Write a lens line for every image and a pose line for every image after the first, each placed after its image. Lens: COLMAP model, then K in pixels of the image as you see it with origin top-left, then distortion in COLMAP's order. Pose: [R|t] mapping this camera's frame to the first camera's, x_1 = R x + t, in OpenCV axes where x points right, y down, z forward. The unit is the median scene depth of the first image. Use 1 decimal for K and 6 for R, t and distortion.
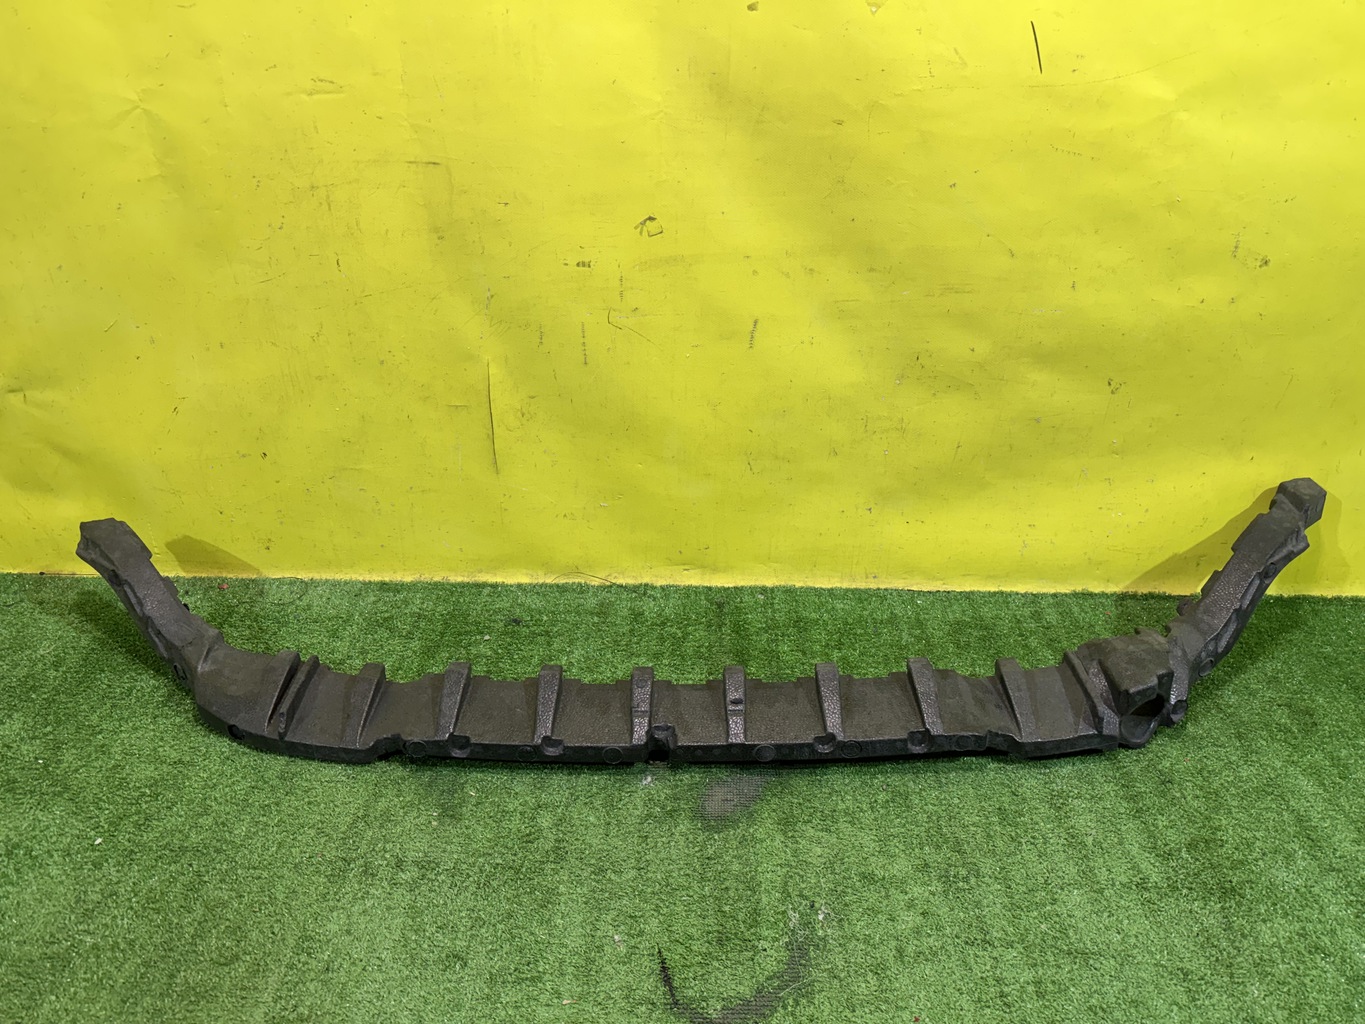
lens RADIAL K [[977.2, 0, 706.9], [0, 977.2, 501.6], [0, 0, 1]] dist [0.011597, -0.037423]
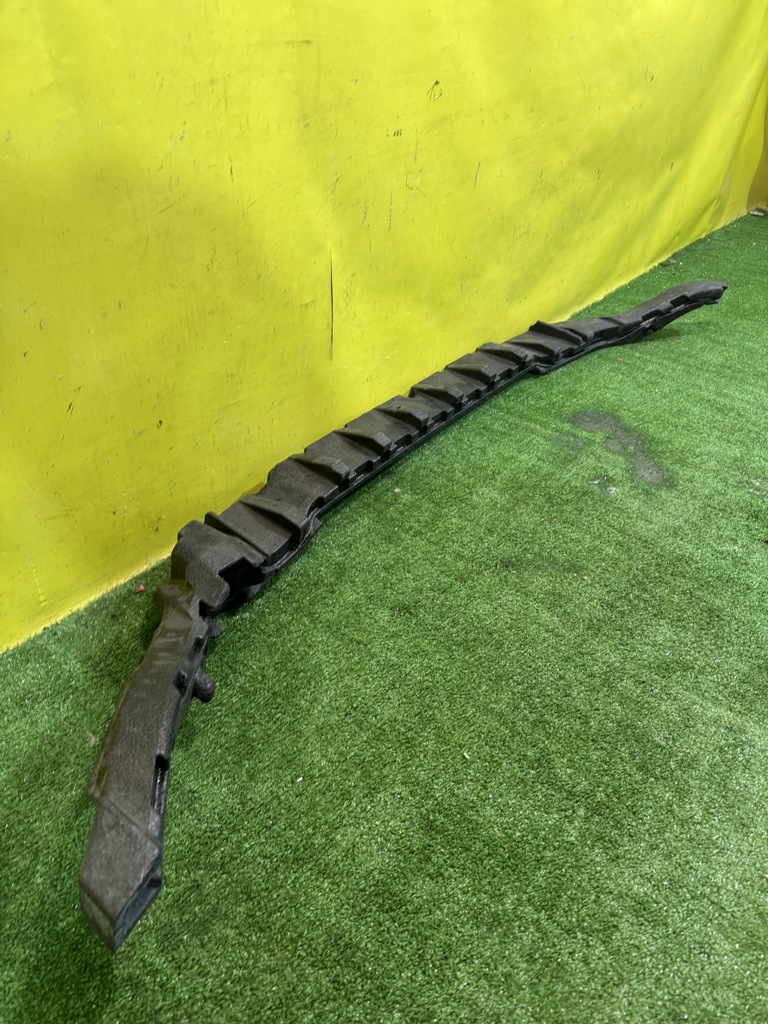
lens RADIAL K [[733.1, 0, 385.5], [0, 733.1, 510.0], [0, 0, 1]] dist [0.011597, -0.037423]
pose [[0.631052, -0.464494, 0.621304, -0.853454], [0.352613, 0.885150, 0.303603, -0.119234], [-0.690969, 0.027491, 0.722362, 0.408267]]
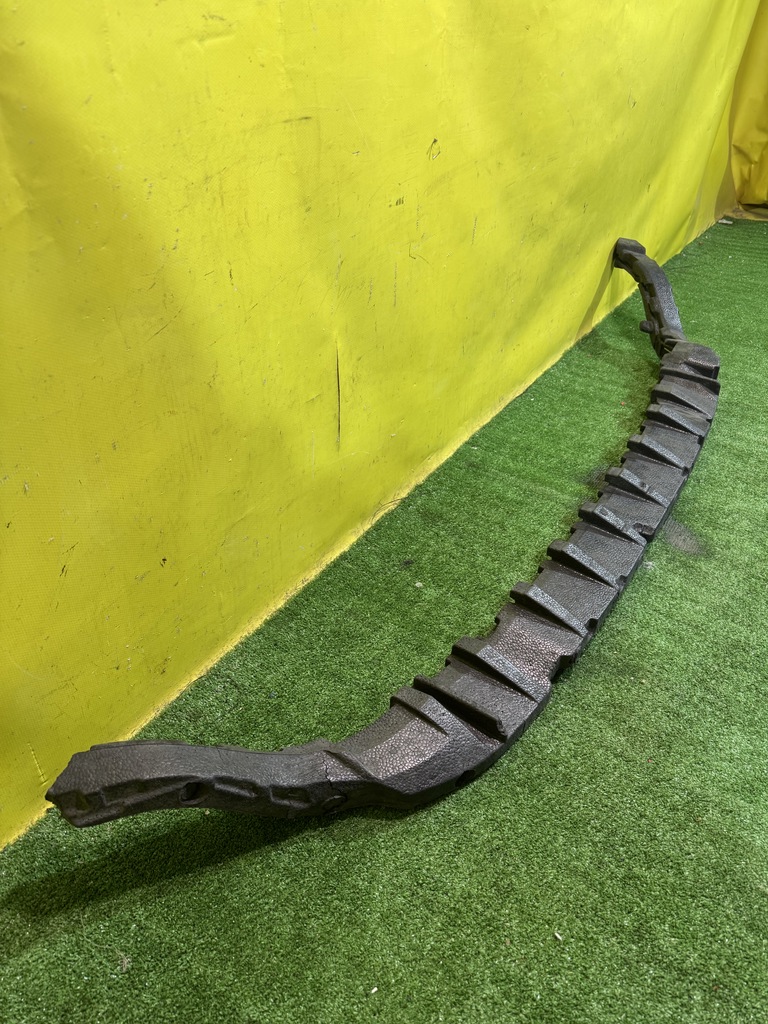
lens RADIAL K [[733.1, 0, 382.1], [0, 733.1, 511.6], [0, 0, 1]] dist [0.011597, -0.037423]
pose [[0.559433, -0.511991, 0.651843, -0.785670], [0.400208, 0.855524, 0.328500, -0.223706], [-0.725857, 0.077099, 0.683511, 0.516621]]
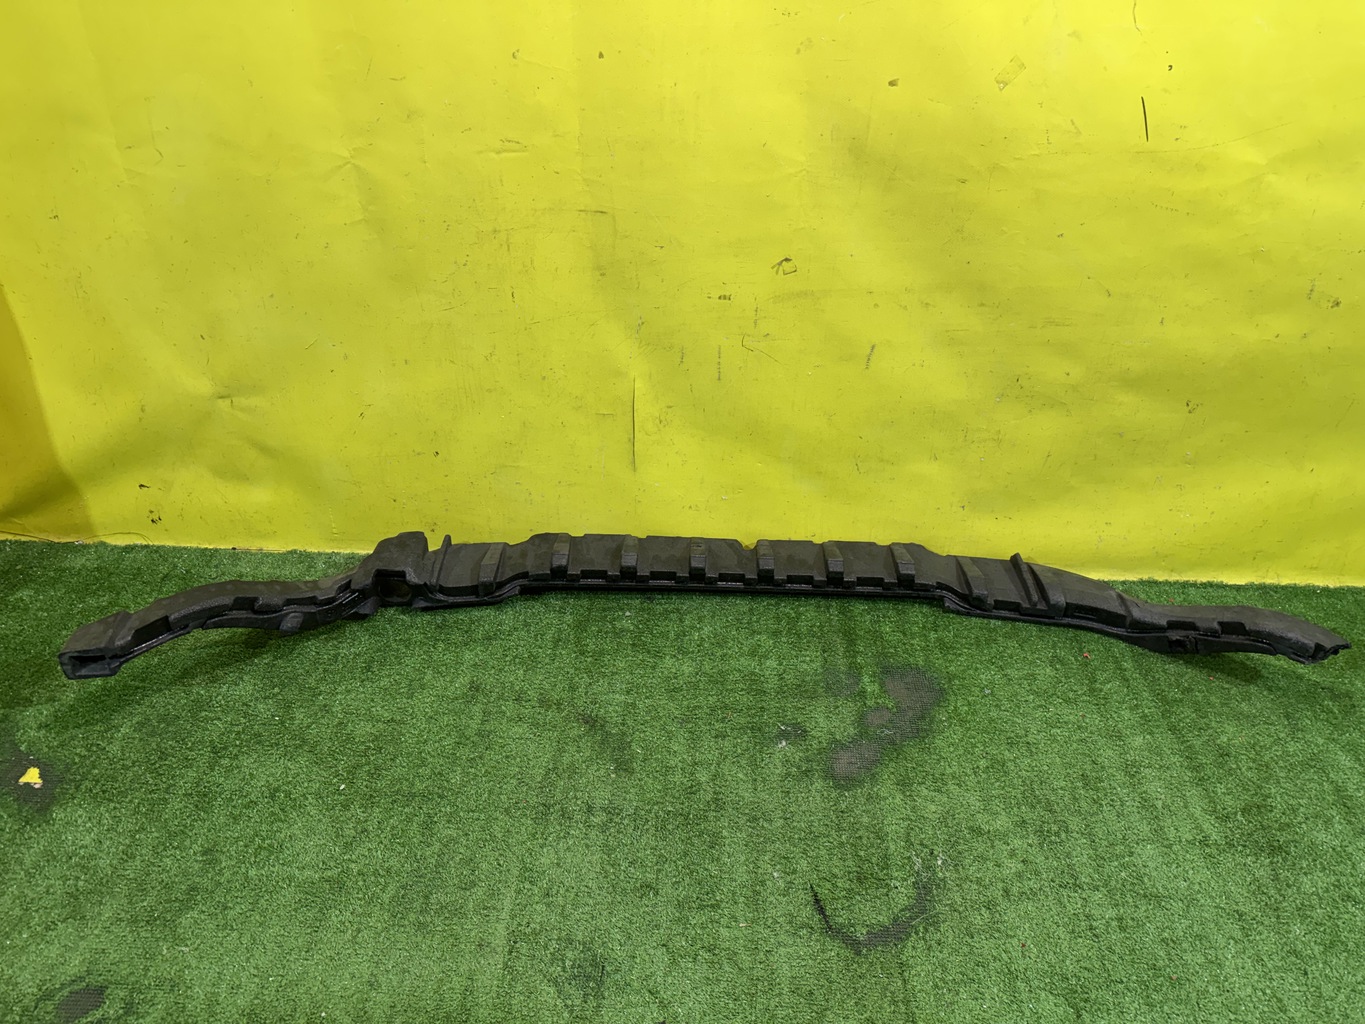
lens RADIAL K [[977.2, 0, 687.9], [0, 977.2, 504.3], [0, 0, 1]] dist [0.011597, -0.037423]
pose [[0.999332, 0.014033, -0.033758, -0.127379], [-0.011353, 0.996865, 0.078306, -0.089958], [0.034751, -0.077871, 0.996358, -0.155138]]
